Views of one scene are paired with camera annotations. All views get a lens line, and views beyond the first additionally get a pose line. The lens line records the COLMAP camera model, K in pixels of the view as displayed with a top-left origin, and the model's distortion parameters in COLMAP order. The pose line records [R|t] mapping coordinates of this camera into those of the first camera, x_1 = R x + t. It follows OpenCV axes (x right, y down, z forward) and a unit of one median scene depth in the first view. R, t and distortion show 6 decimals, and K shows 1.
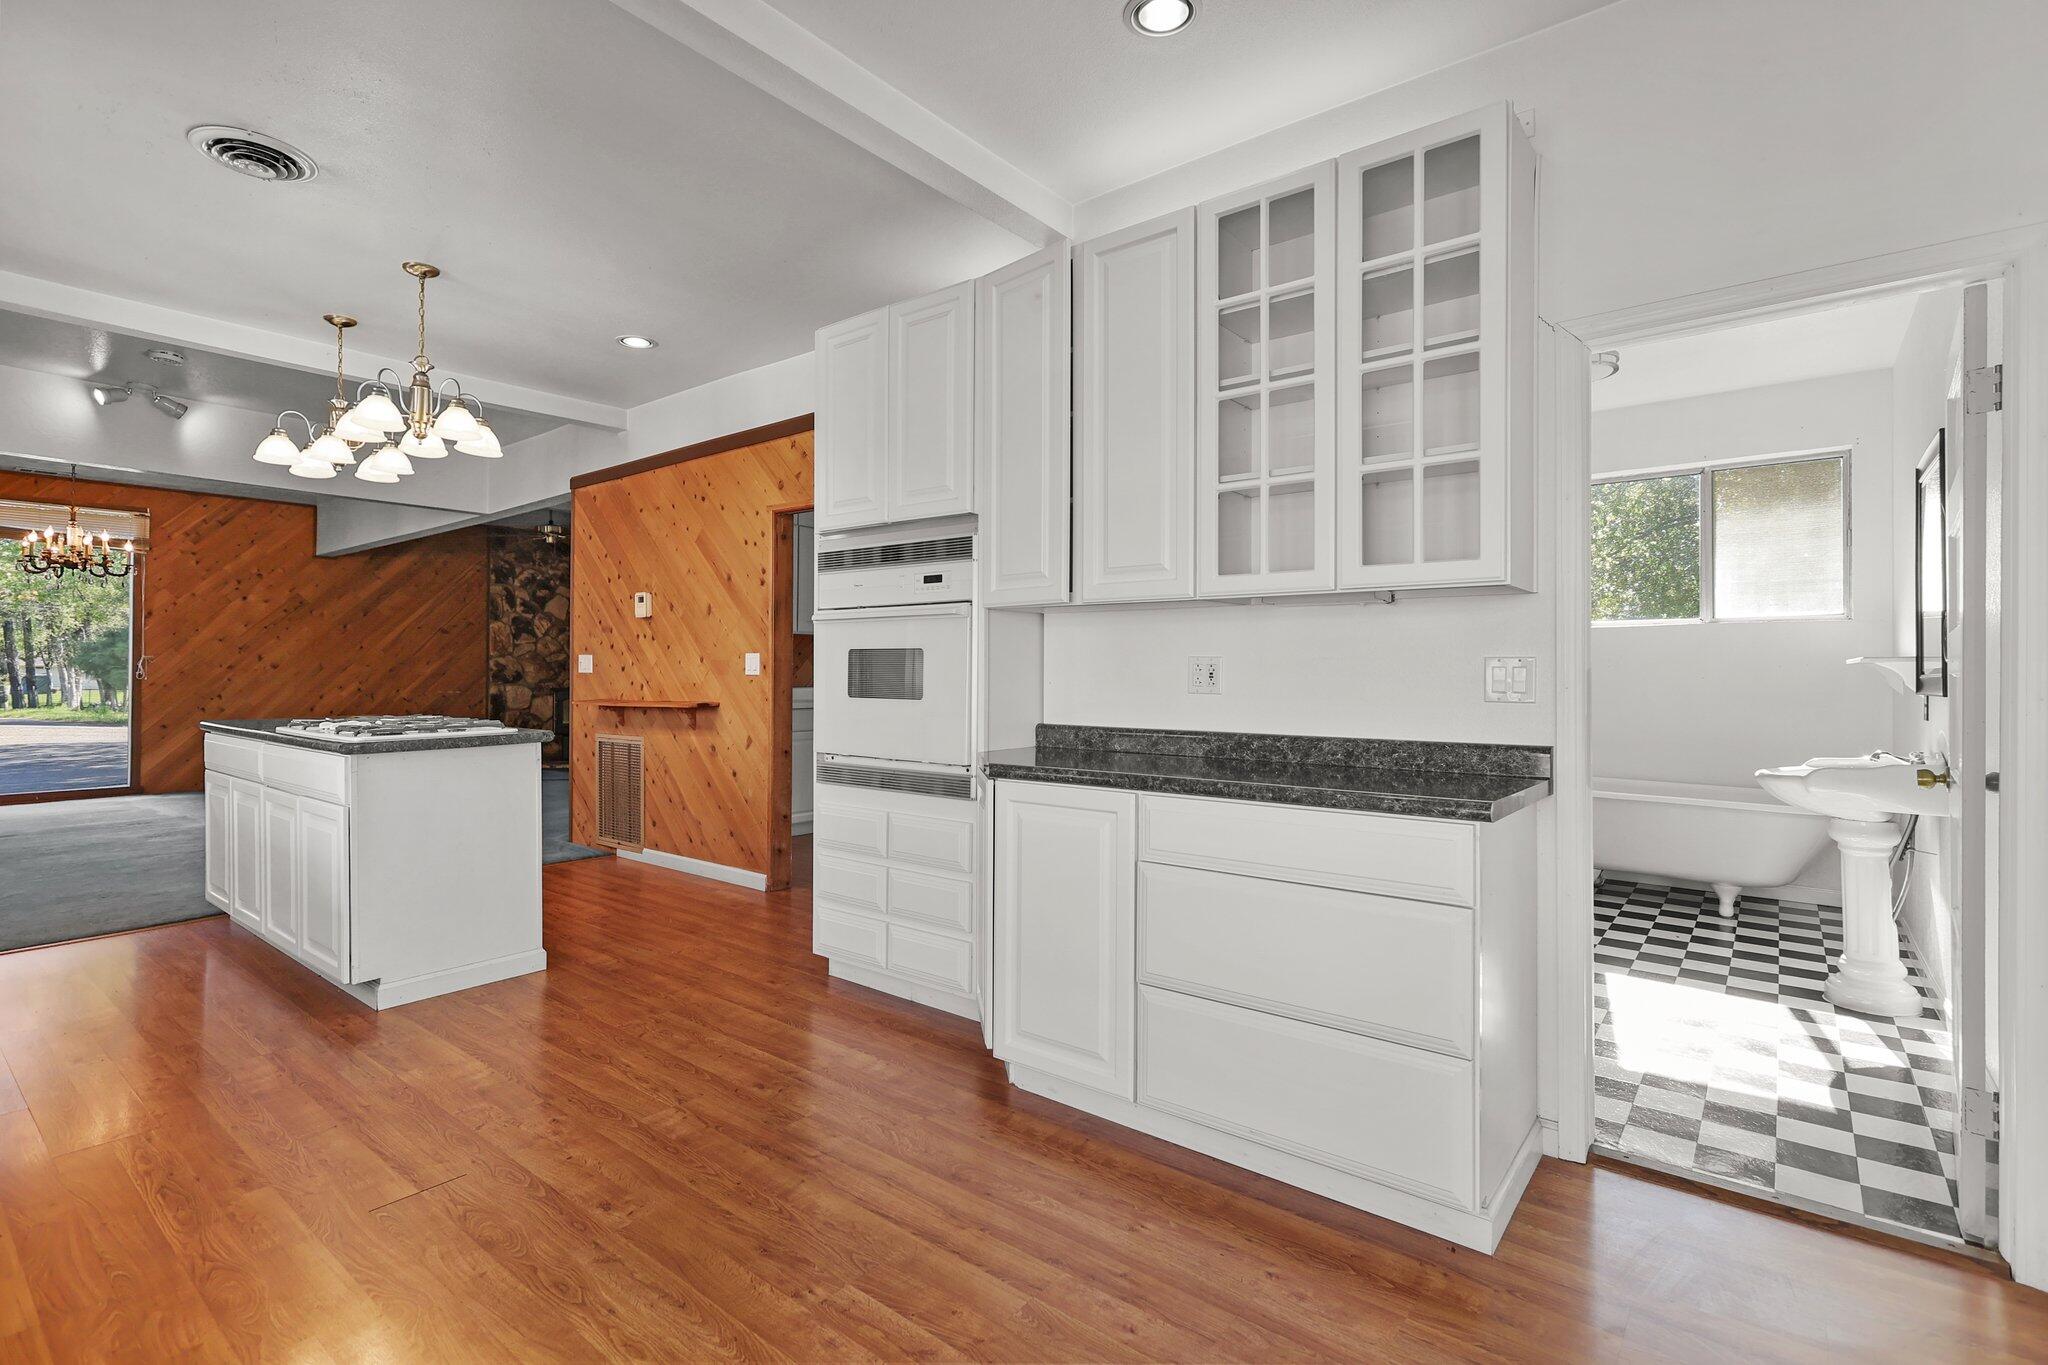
lens RADIAL K [[961.6, 0, 1009.3], [0, 961.6, 676.3], [0, 0, 1]] dist [0.013609, 0.001833]
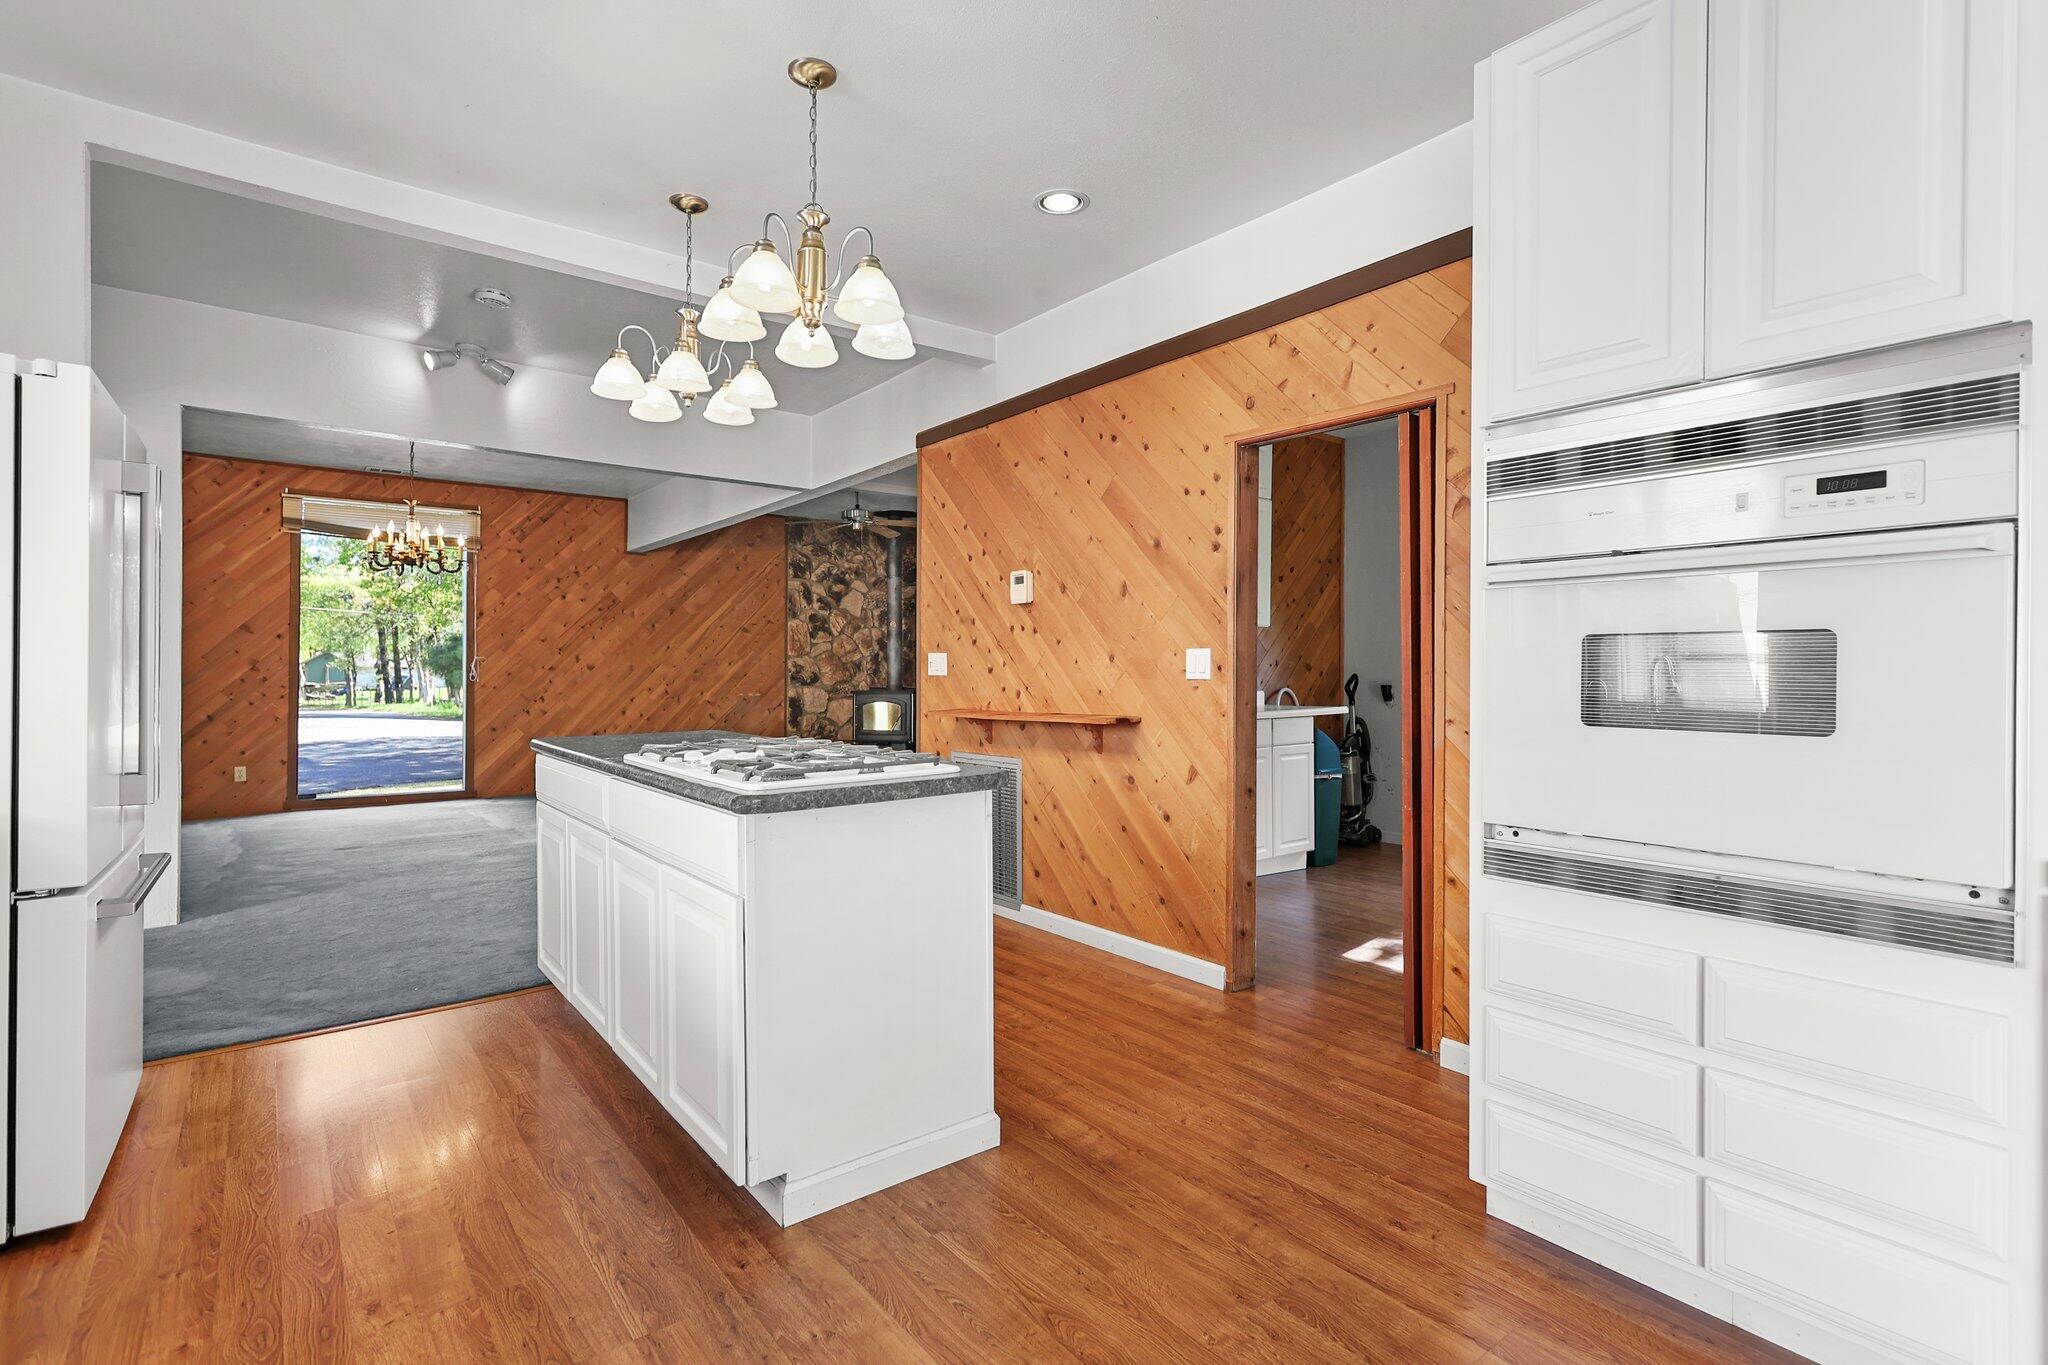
lens RADIAL K [[961.6, 0, 1010.9], [0, 961.6, 685.6], [0, 0, 1]] dist [0.013609, 0.001833]
pose [[0.974856, 0.002740, -0.222819, -0.230529], [-0.000578, 0.999952, 0.009771, -0.003442], [0.222835, -0.009396, 0.974811, 0.268431]]
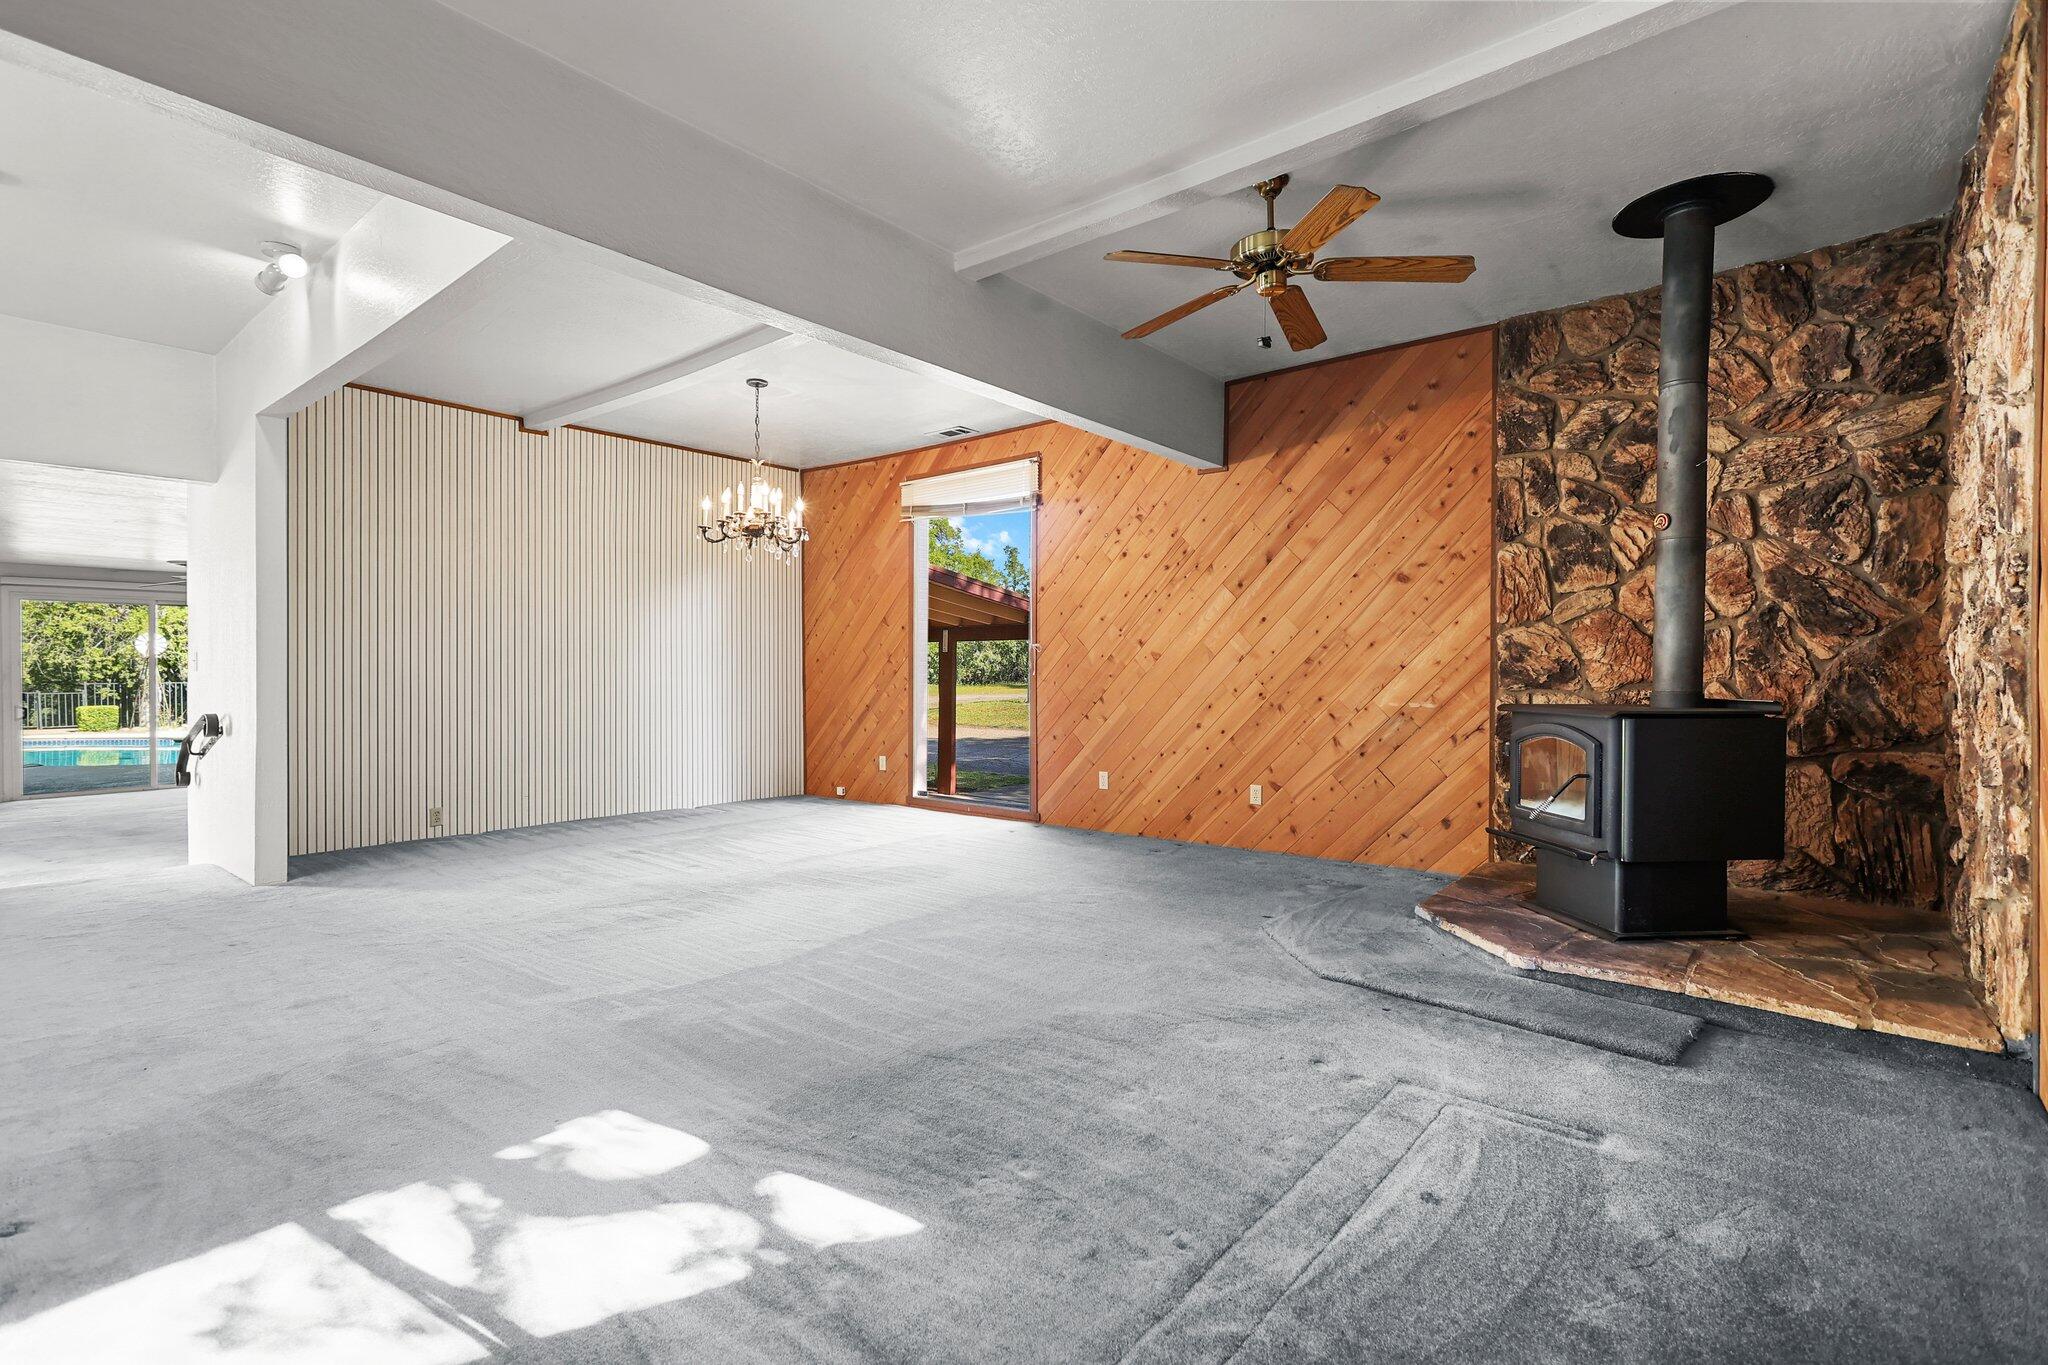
lens RADIAL K [[961.6, 0, 1022.4], [0, 961.6, 673.3], [0, 0, 1]] dist [0.013609, 0.001833]
pose [[-0.002855, 0.006253, -0.999976, -0.198900], [0.000341, 0.999980, 0.006252, -0.004220], [0.999996, -0.000323, -0.002857, 1.513742]]
